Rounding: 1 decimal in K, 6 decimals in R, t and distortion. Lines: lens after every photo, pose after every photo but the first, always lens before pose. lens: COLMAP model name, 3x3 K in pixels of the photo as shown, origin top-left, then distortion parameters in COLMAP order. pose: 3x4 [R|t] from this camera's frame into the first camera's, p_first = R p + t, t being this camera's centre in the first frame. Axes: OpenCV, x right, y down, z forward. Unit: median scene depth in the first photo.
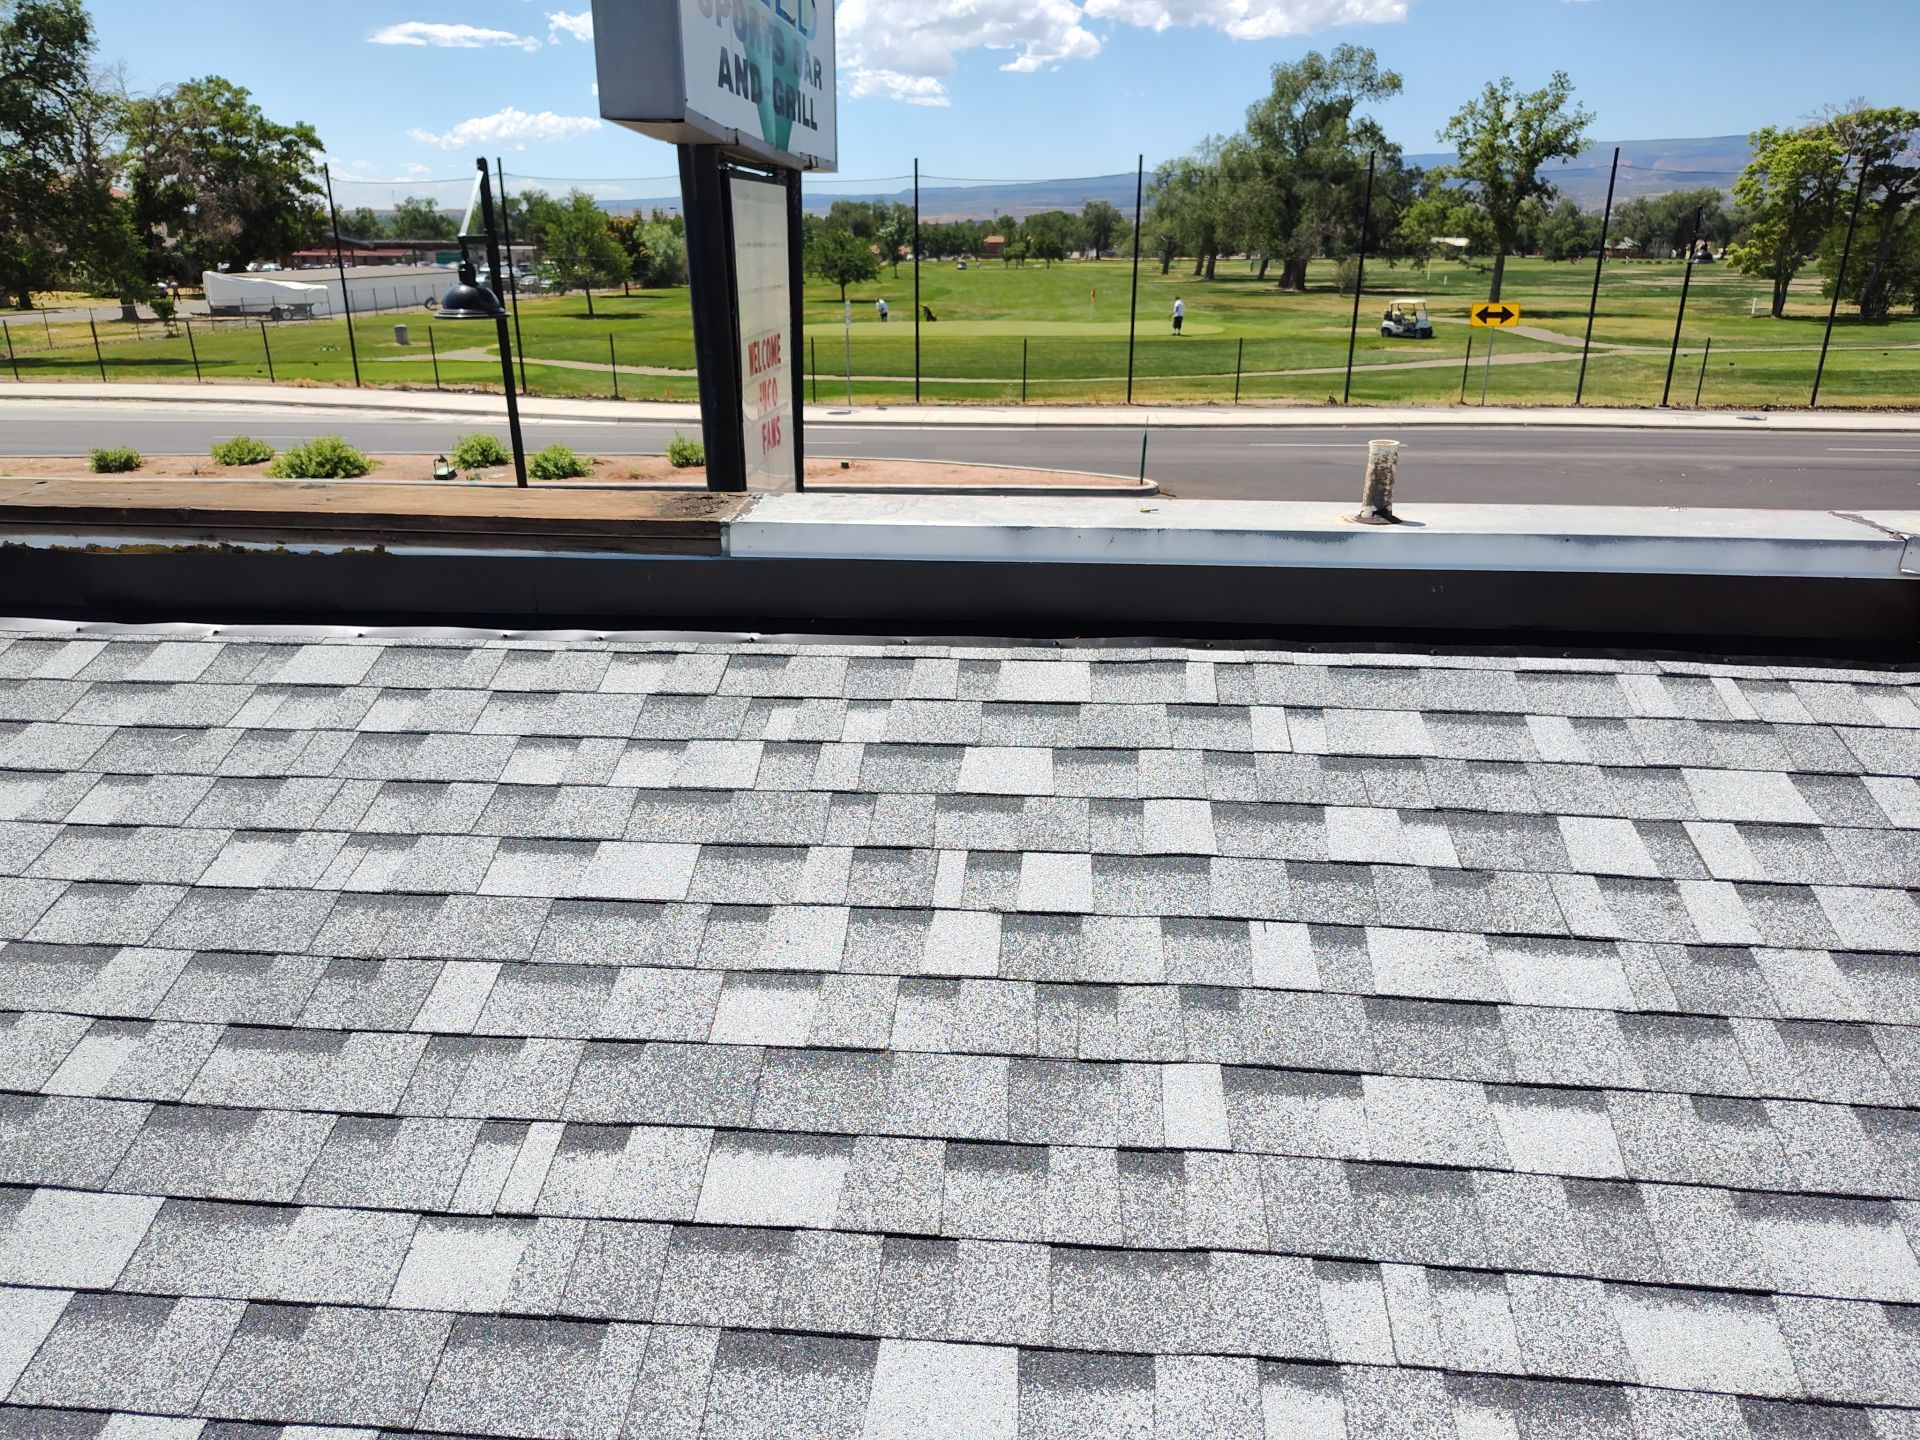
lens RADIAL K [[1322.1, 0, 968.2], [0, 1322.1, 720.6], [0, 0, 1]] dist [0.022273, -0.032258]
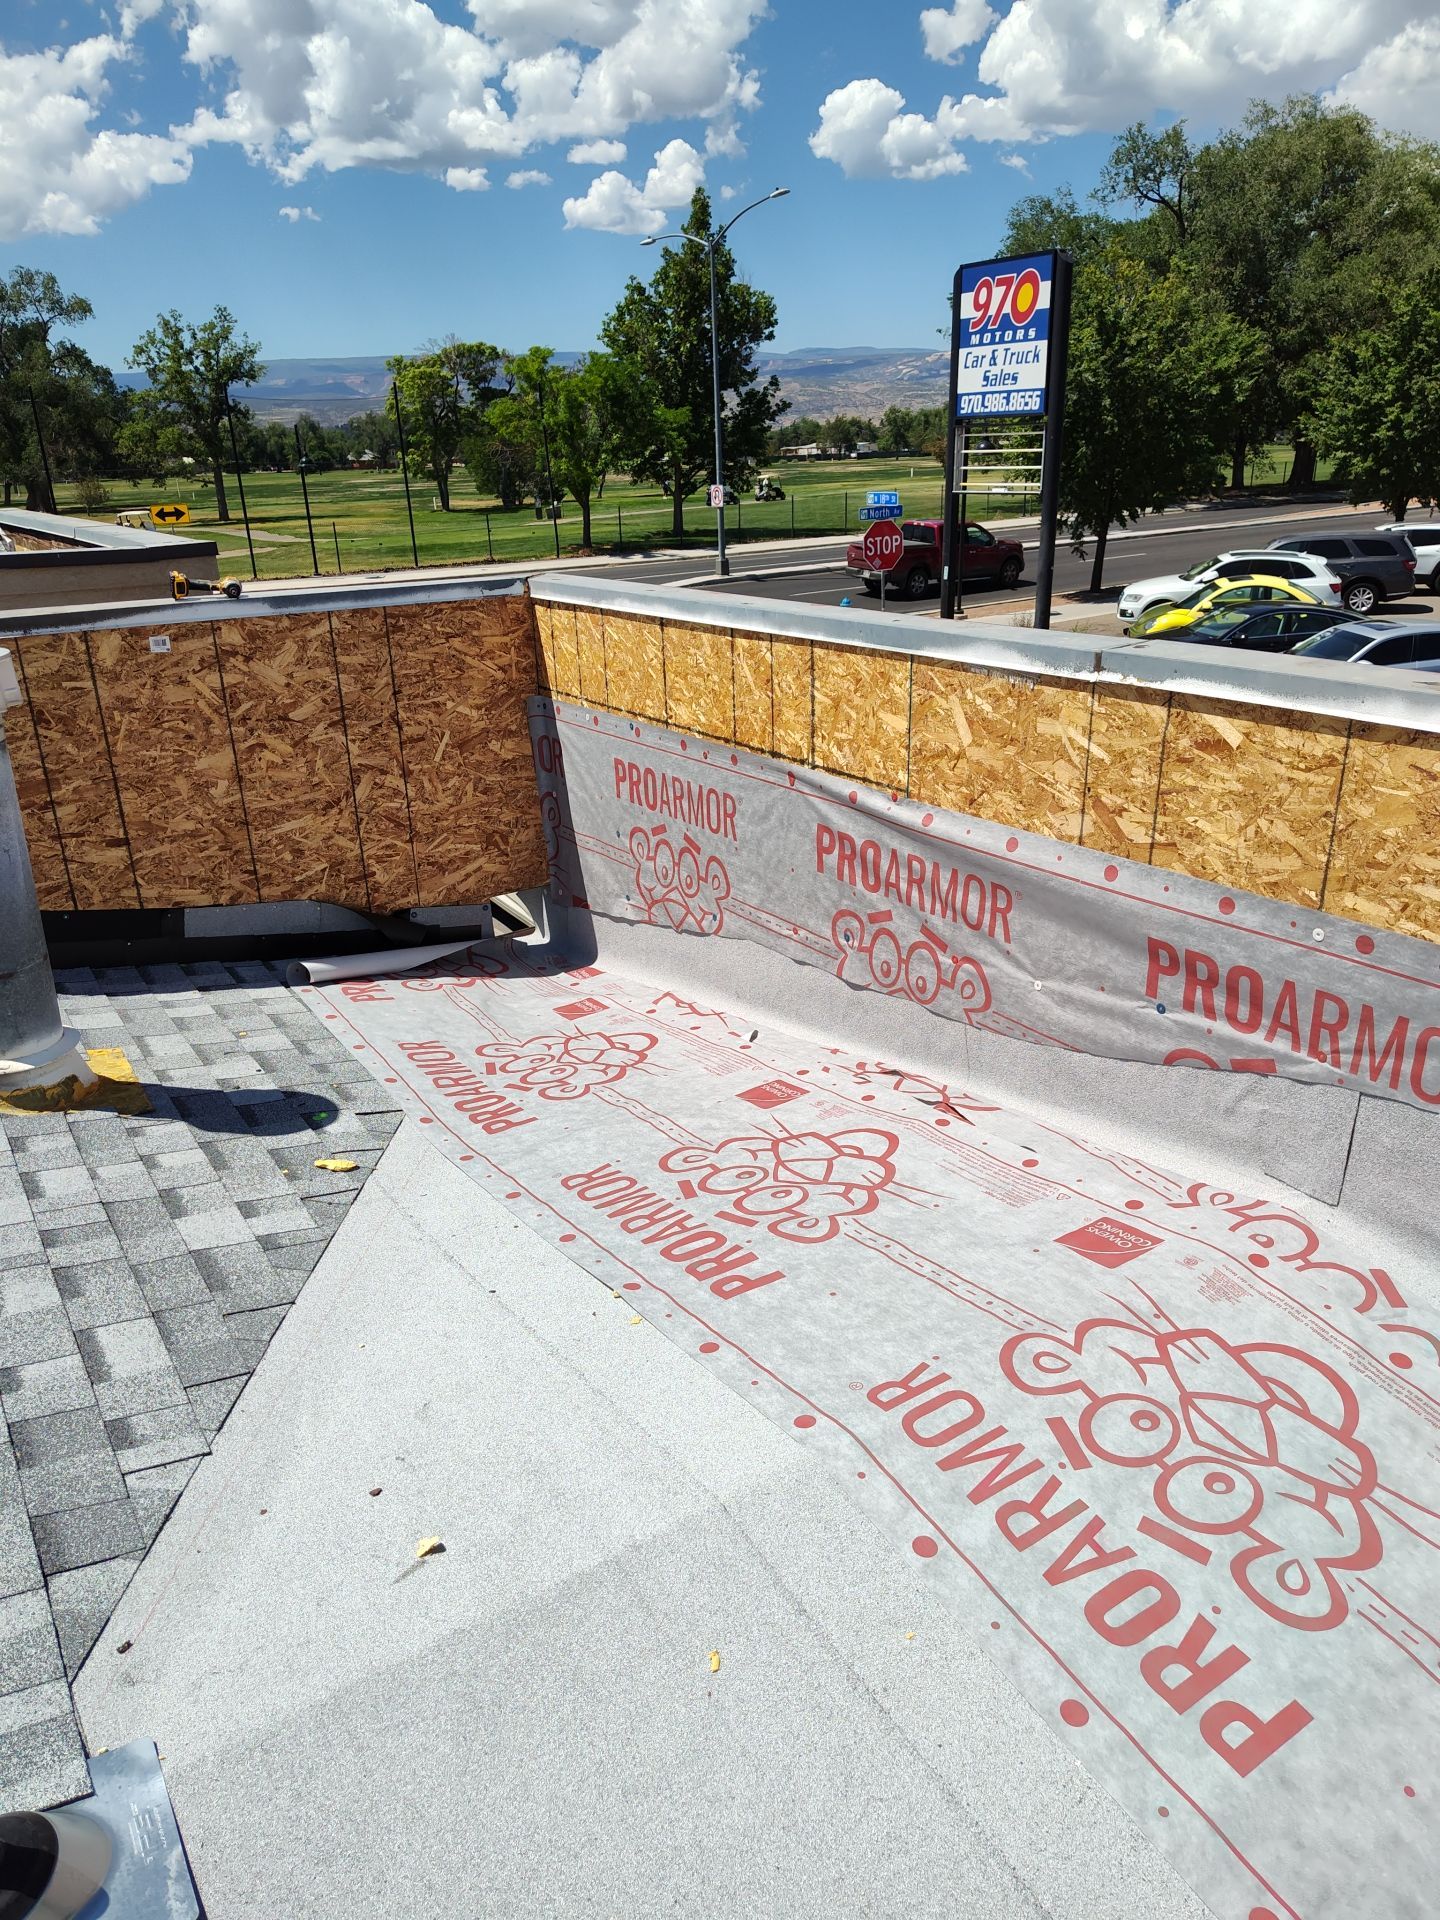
lens RADIAL K [[1322.1, 0, 728.7], [0, 1322.1, 1036.0], [0, 0, 1]] dist [0.022273, -0.032258]
pose [[0.787079, -0.275573, 0.551876, -0.011013], [0.240130, 0.960971, 0.137378, 0.044126], [-0.568194, 0.024395, 0.822533, -0.118565]]
